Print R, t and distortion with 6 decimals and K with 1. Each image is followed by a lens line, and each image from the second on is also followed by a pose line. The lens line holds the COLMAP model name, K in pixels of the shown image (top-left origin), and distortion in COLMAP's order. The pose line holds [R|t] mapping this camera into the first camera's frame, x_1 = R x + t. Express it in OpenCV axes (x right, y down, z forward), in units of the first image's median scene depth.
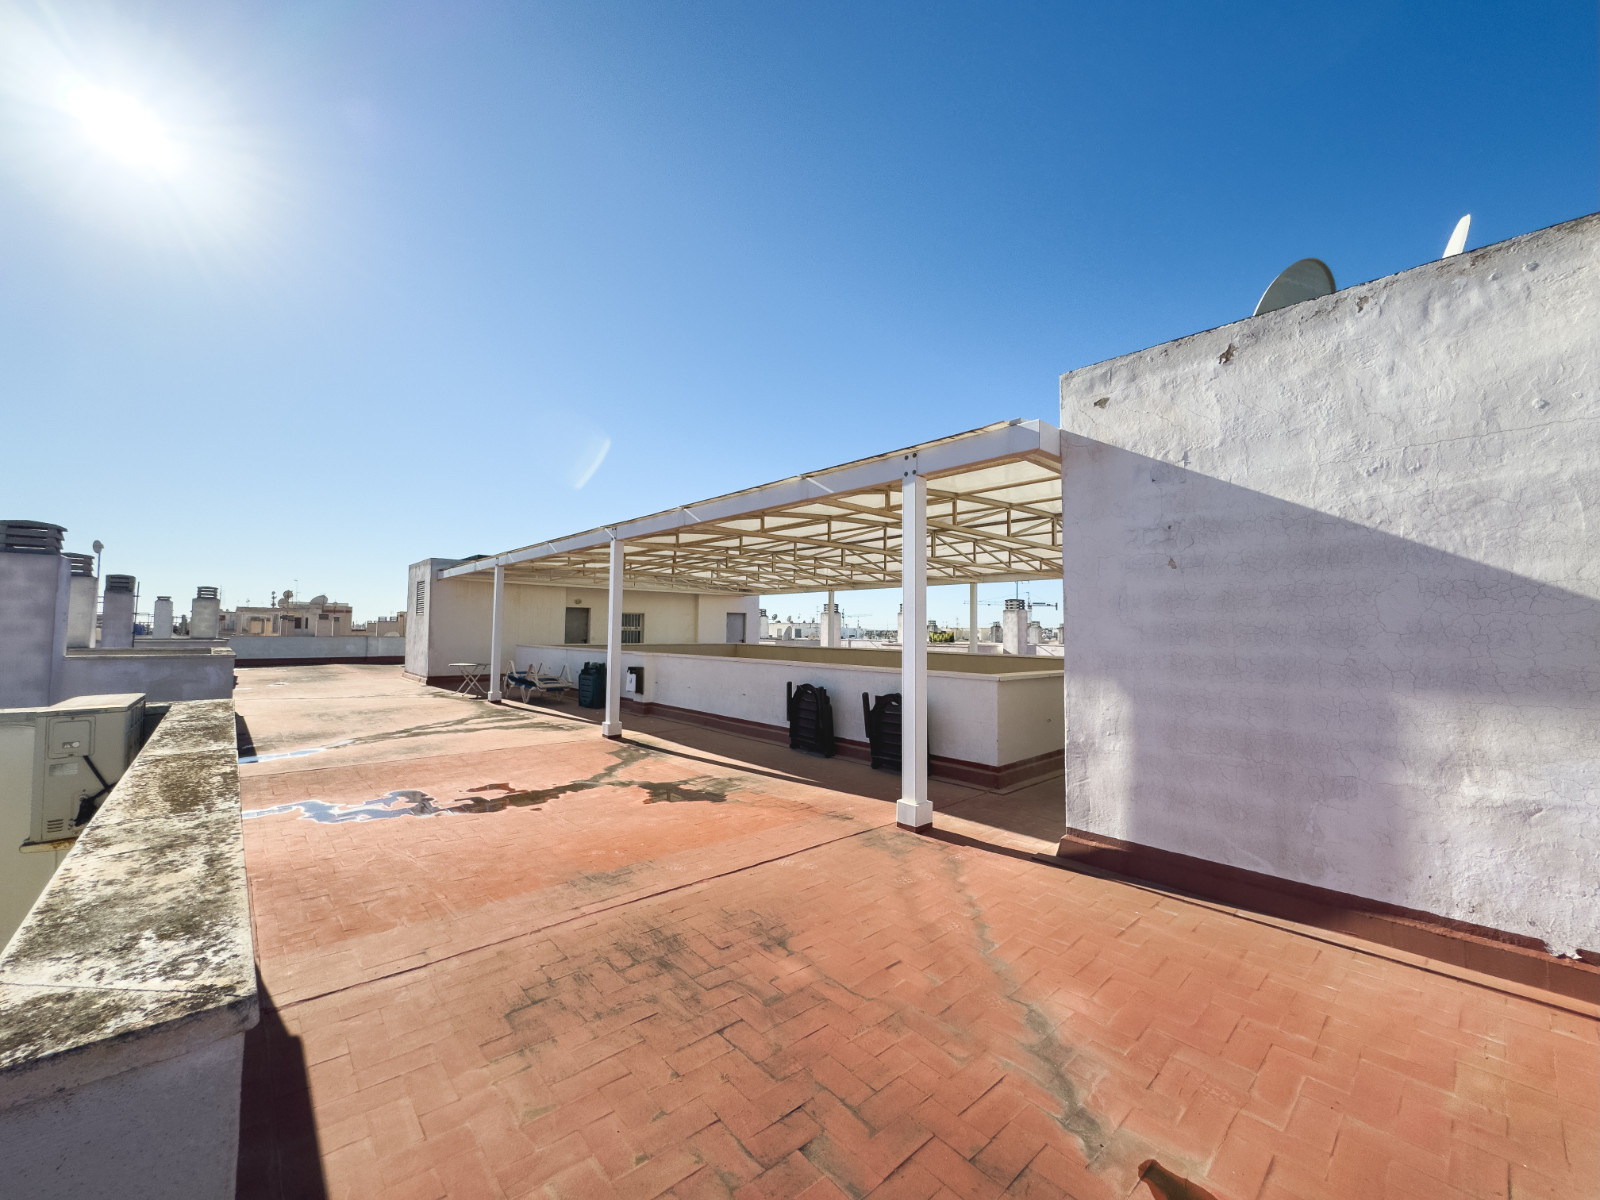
lens RADIAL K [[636.9, 0, 800.0], [0, 636.9, 600.0], [0, 0, 1]] dist [0.001055, 0.000077]
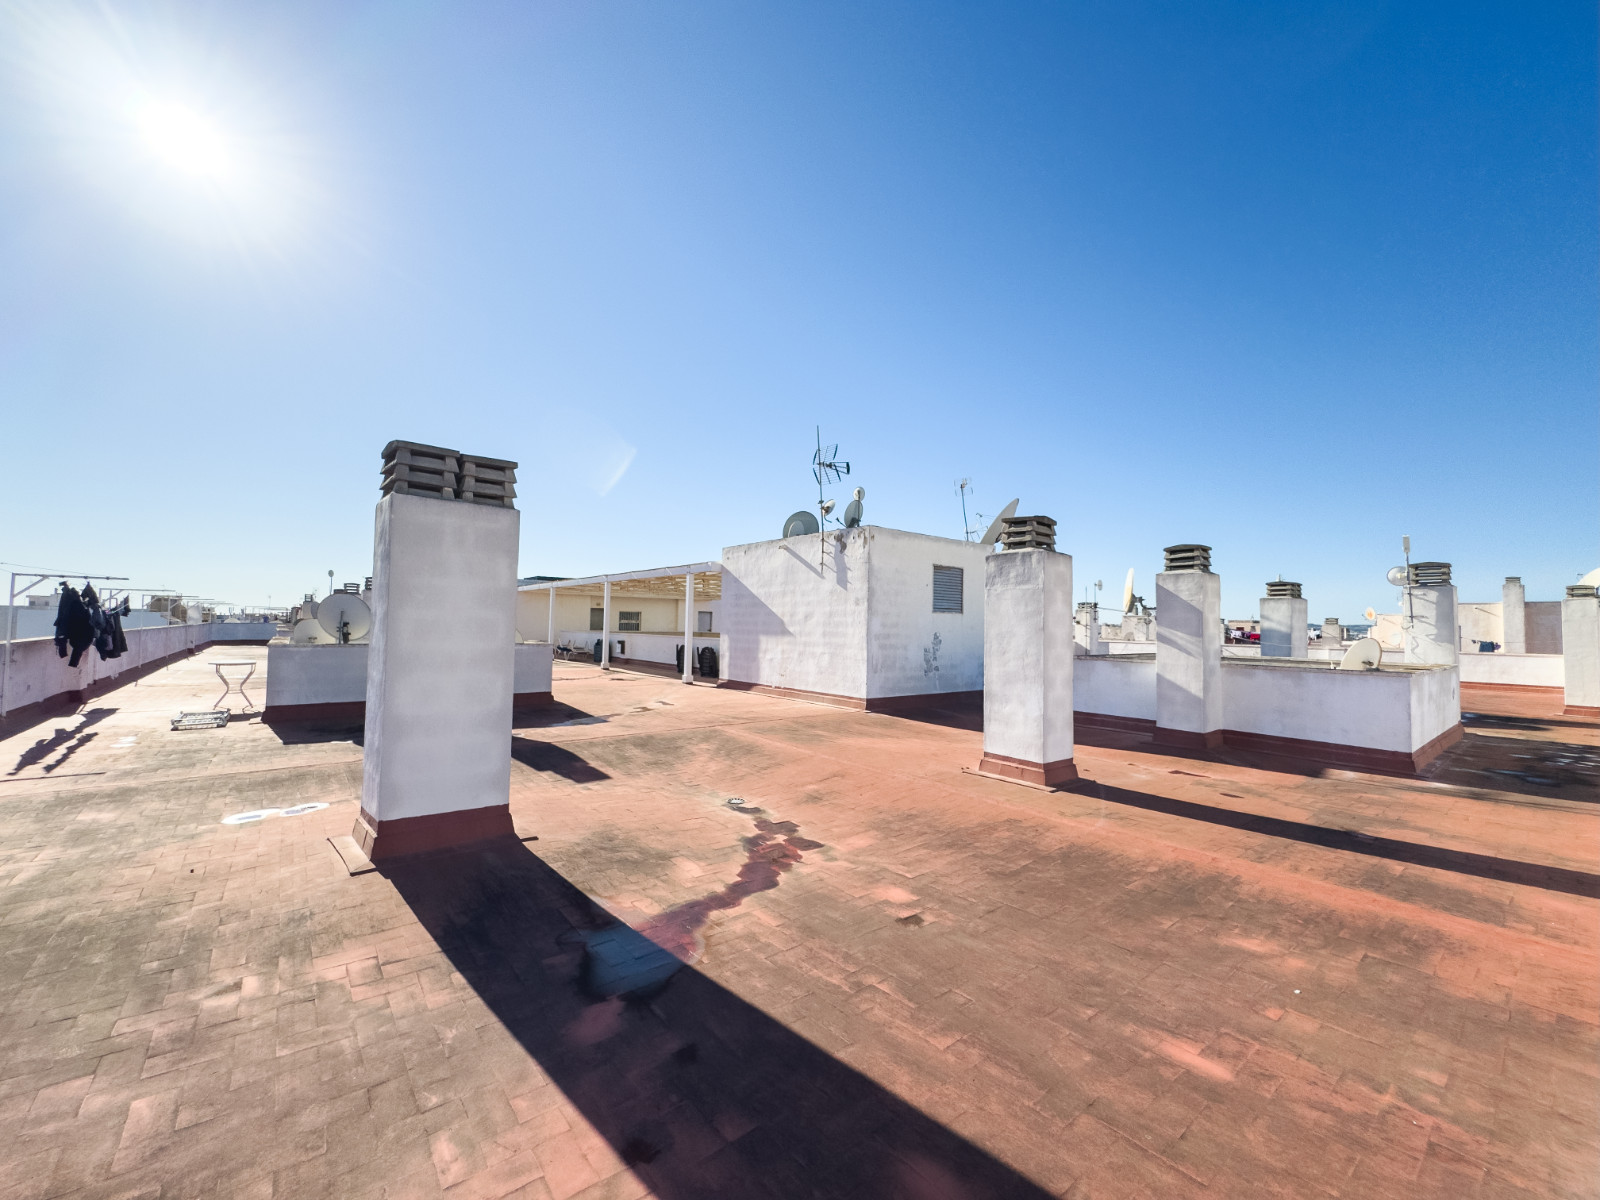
lens RADIAL K [[636.9, 0, 800.0], [0, 636.9, 600.0], [0, 0, 1]] dist [0.001055, 0.000077]
pose [[0.998682, 0.006679, -0.050896, 0.404085], [-0.006263, 0.999946, 0.008335, -0.041932], [0.050949, -0.008005, 0.998669, -0.965226]]
